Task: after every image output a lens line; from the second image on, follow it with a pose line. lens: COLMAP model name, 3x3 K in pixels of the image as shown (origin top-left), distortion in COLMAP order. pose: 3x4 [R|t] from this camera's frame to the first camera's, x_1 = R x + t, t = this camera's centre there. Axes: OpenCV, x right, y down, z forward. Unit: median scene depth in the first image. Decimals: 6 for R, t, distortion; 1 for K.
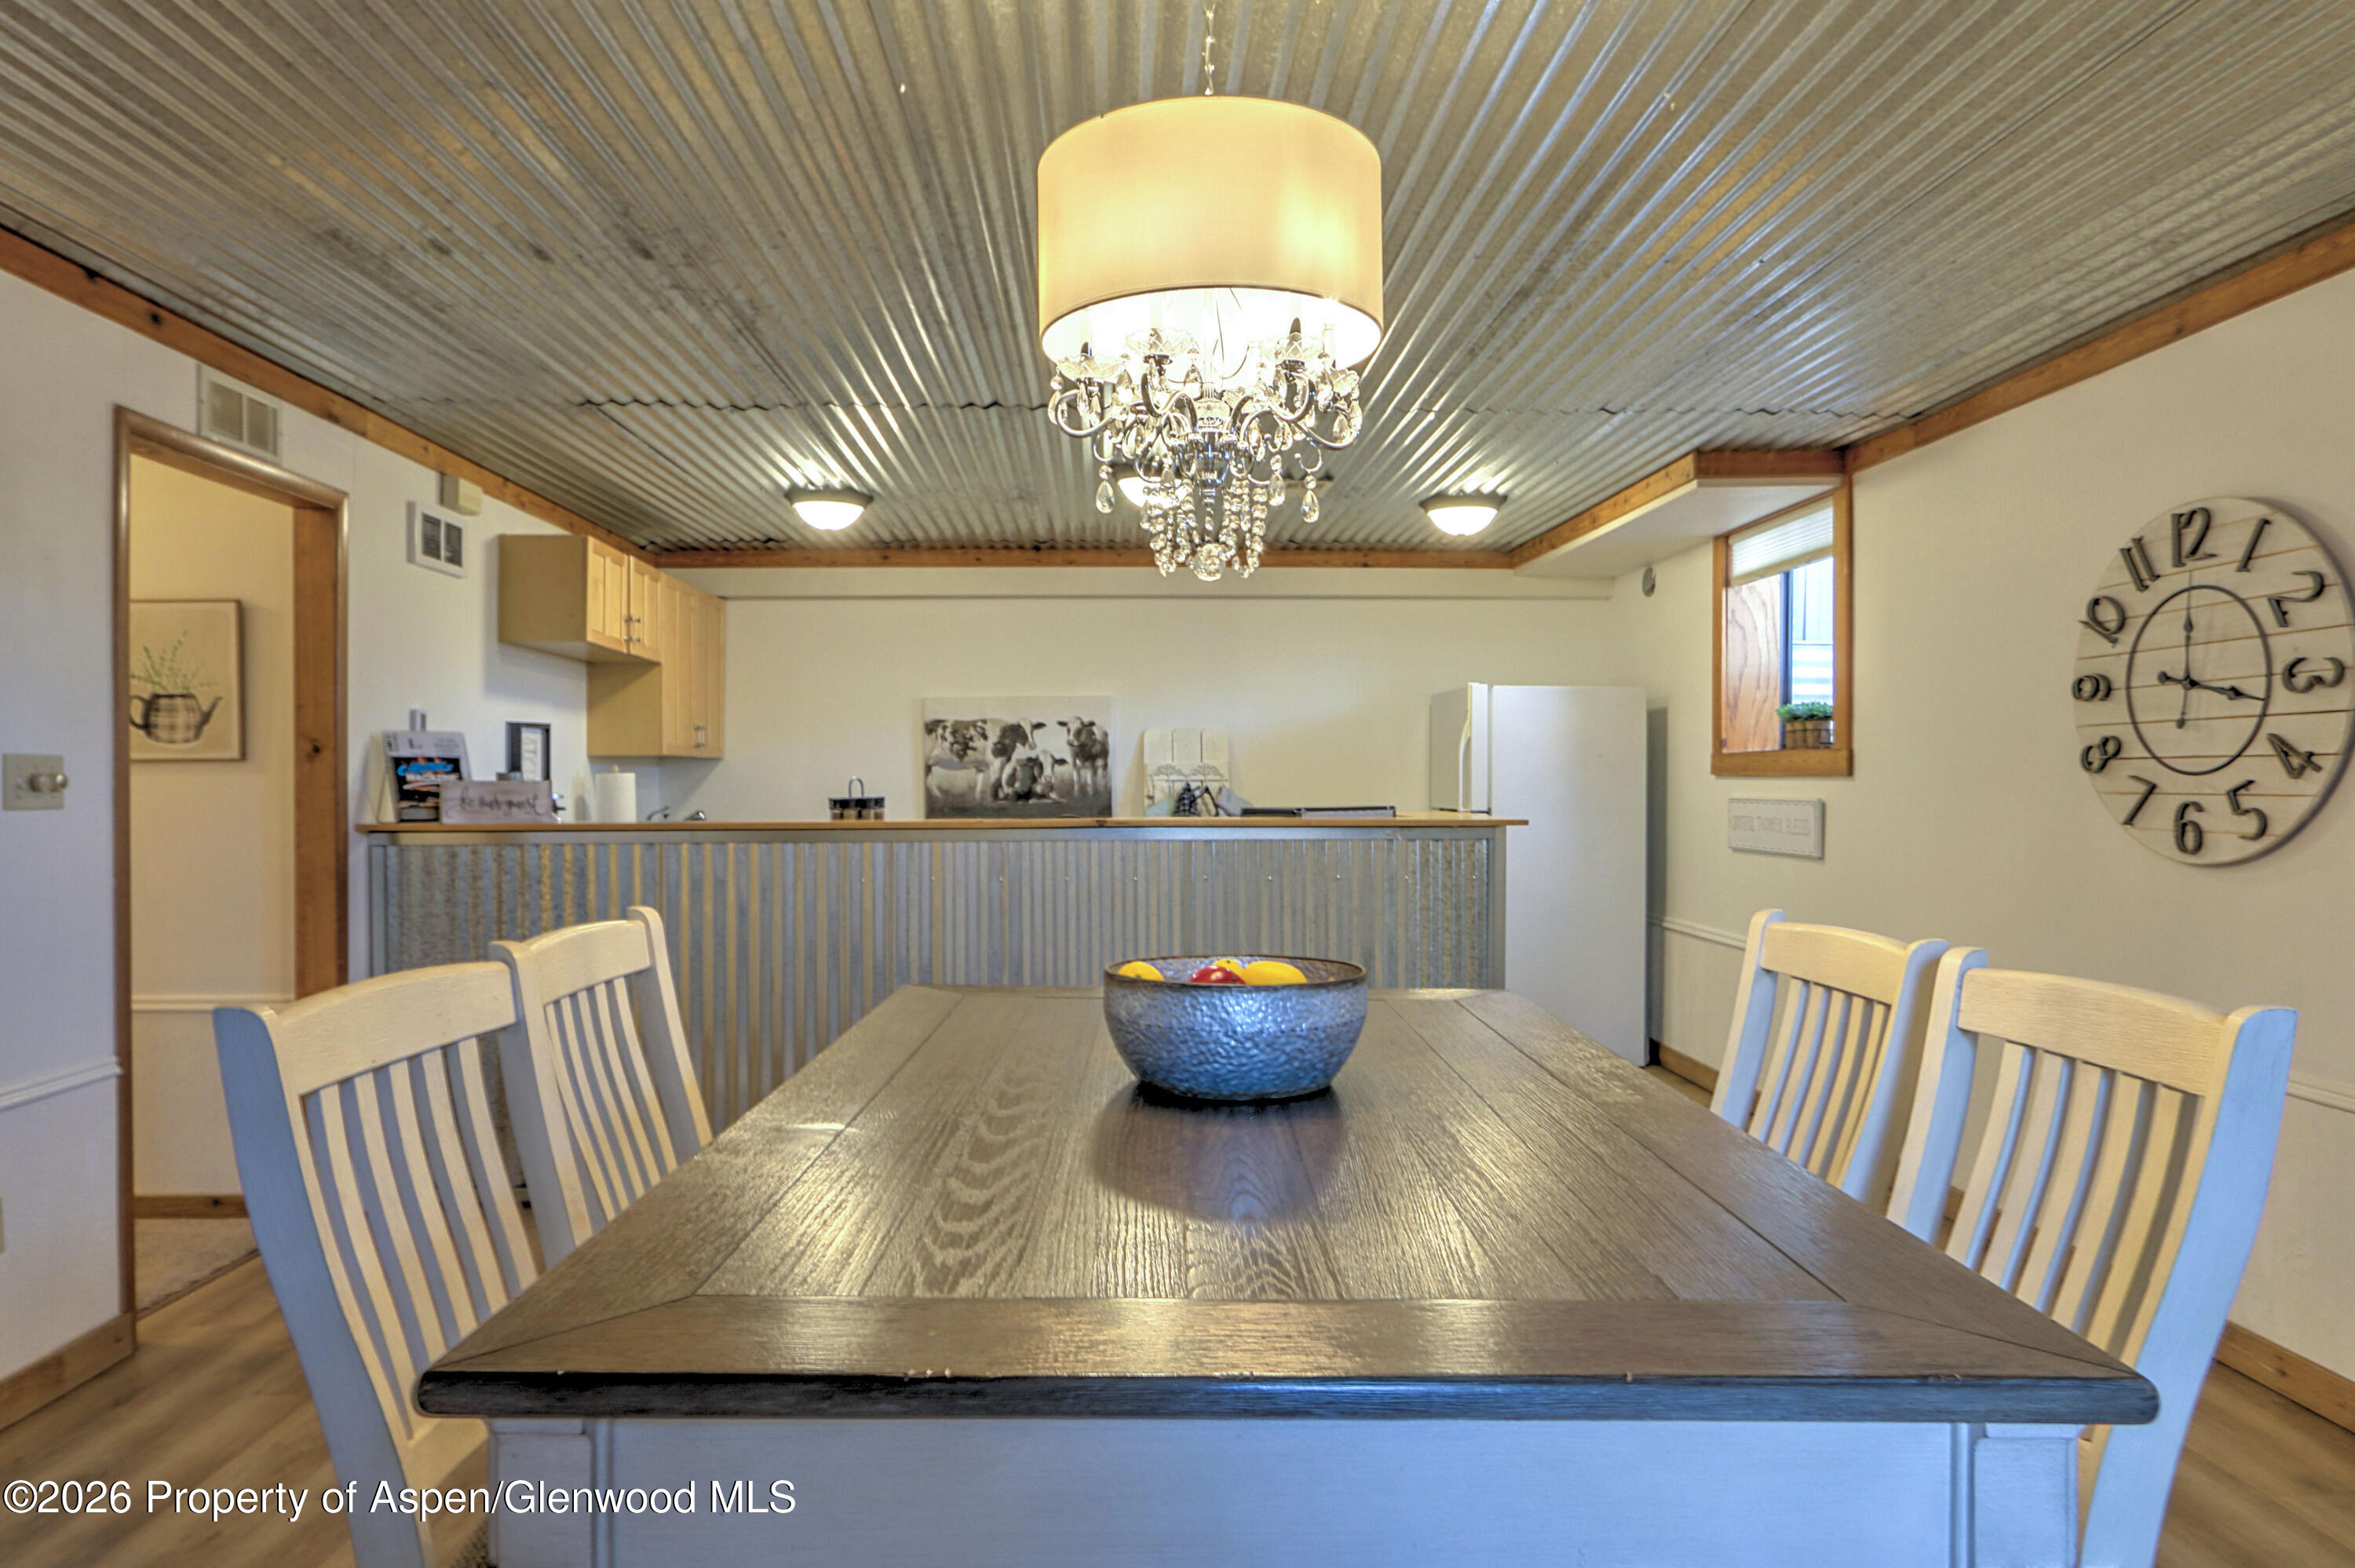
lens RADIAL K [[1434.9, 0, 1174.1], [0, 1434.9, 779.9], [0, 0, 1]] dist [-0.023337, 0.014023]
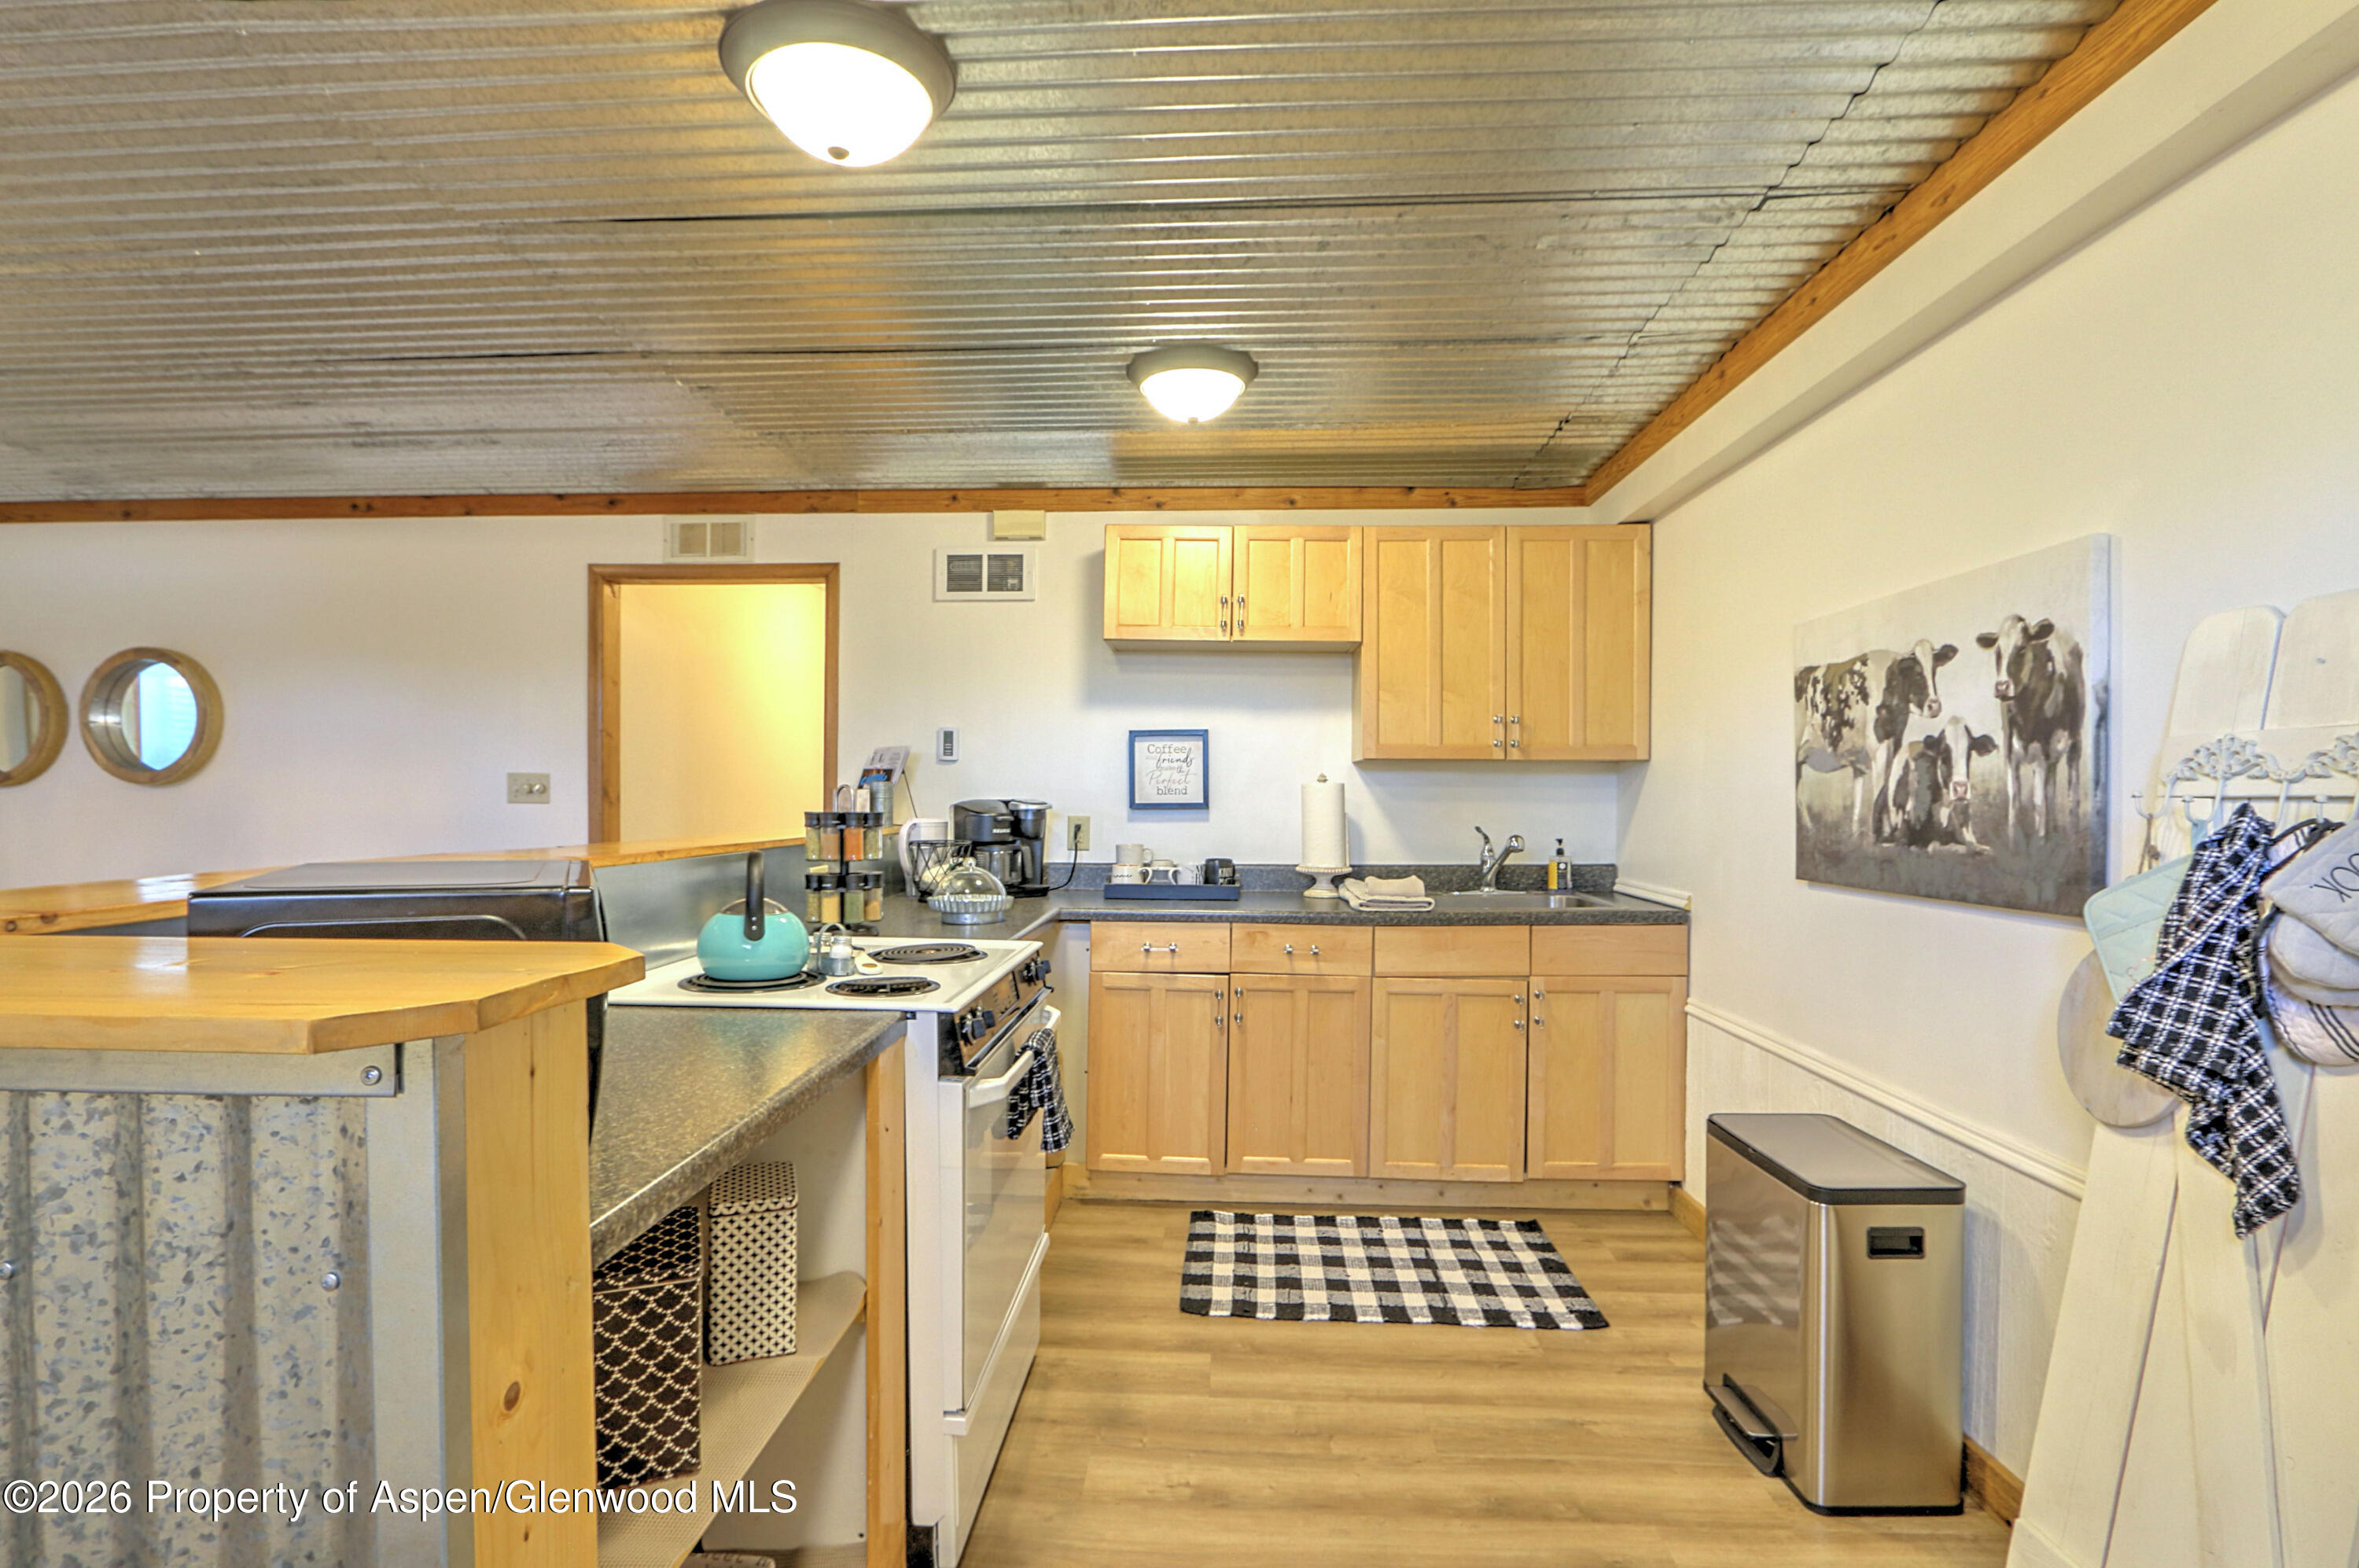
lens RADIAL K [[1128.2, 0, 1111.0], [0, 1128.2, 798.4], [0, 0, 1]] dist [-0.014220, 0.001811]
pose [[-0.117583, 0.003927, -0.993055, 0.234380], [-0.008222, 0.999954, 0.004928, 0.001772], [0.993029, 0.008744, -0.117545, 0.811757]]
